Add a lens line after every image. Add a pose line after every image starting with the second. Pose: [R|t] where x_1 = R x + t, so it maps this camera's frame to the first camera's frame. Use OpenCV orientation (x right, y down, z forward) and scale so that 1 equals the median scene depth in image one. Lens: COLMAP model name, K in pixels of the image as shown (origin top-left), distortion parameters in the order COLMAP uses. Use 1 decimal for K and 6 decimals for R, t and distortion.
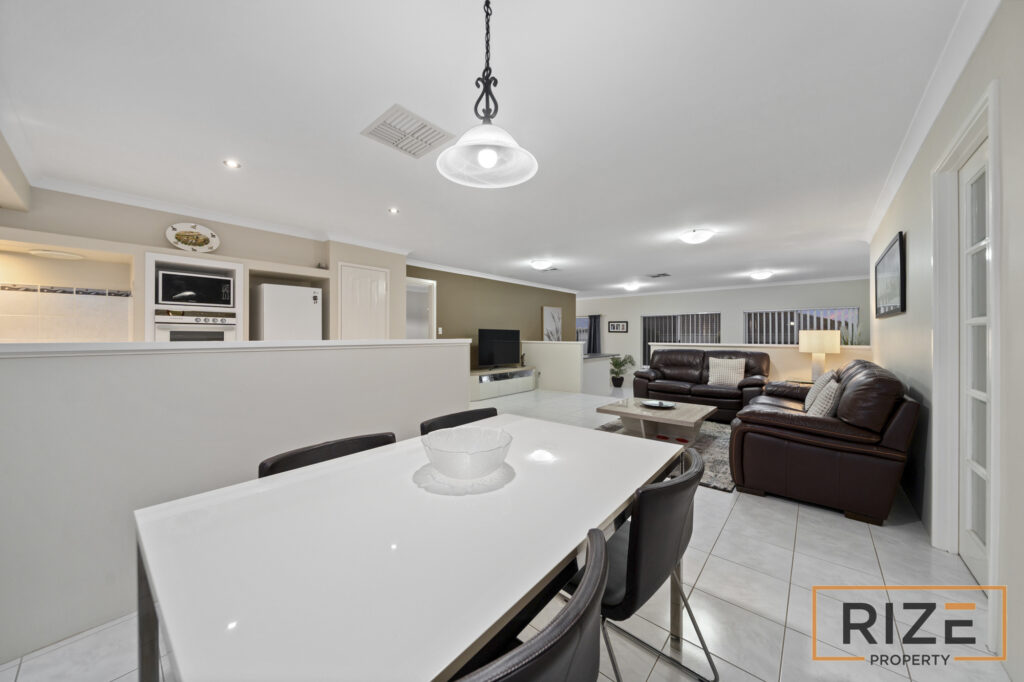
lens RADIAL K [[352.4, 0, 513.4], [0, 352.4, 336.5], [0, 0, 1]] dist [-0.004151, -0.000144]
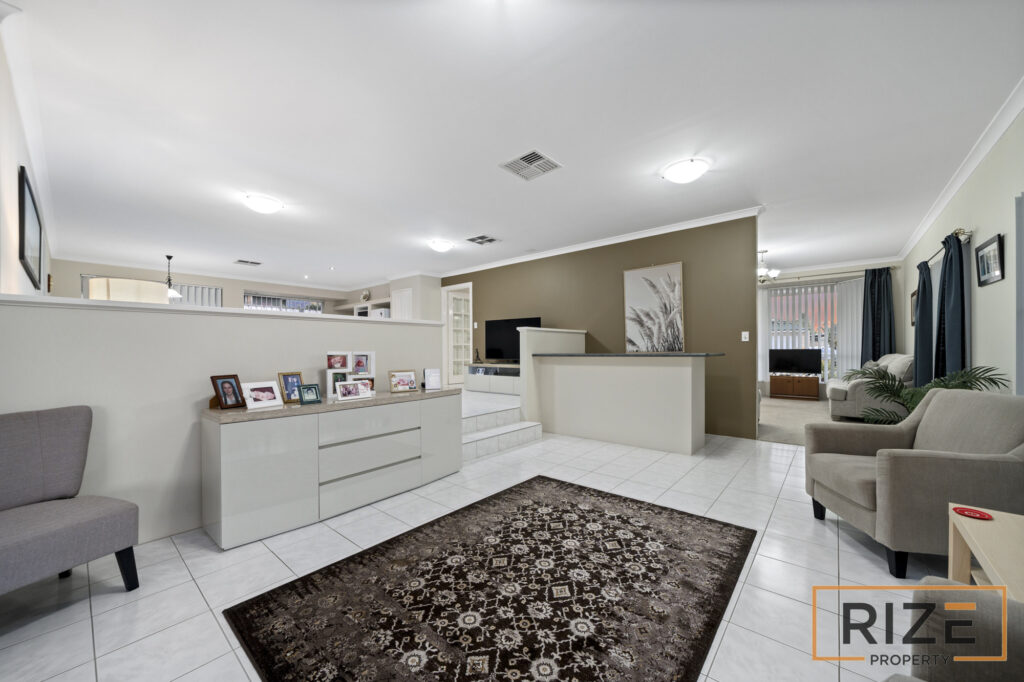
lens RADIAL K [[380.5, 0, 514.7], [0, 380.5, 348.2], [0, 0, 1]] dist [-0.004755, 0.000314]
pose [[0.011423, -0.000286, -0.999935, 0.962547], [0.010467, 0.999945, -0.000167, 0.055847], [0.999880, -0.010464, 0.011426, 1.059932]]
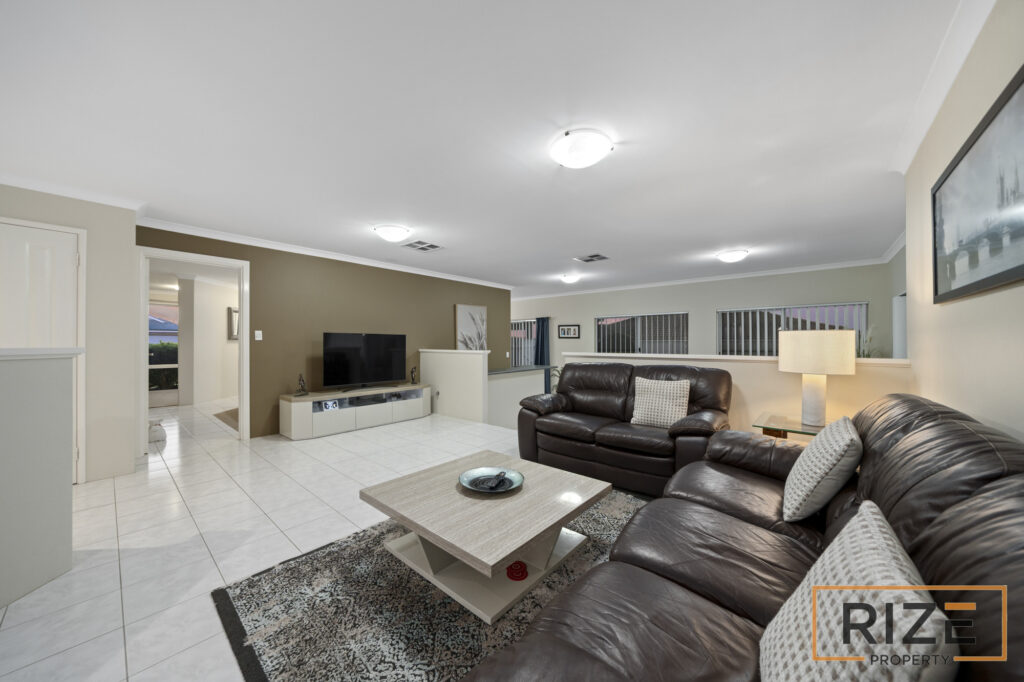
lens RADIAL K [[352.4, 0, 510.7], [0, 352.4, 340.9], [0, 0, 1]] dist [-0.004151, -0.000144]
pose [[0.999994, -0.001384, 0.003176, 0.264293], [0.001413, 0.999959, -0.008920, 0.001450], [-0.003164, 0.008924, 0.999955, 0.304768]]
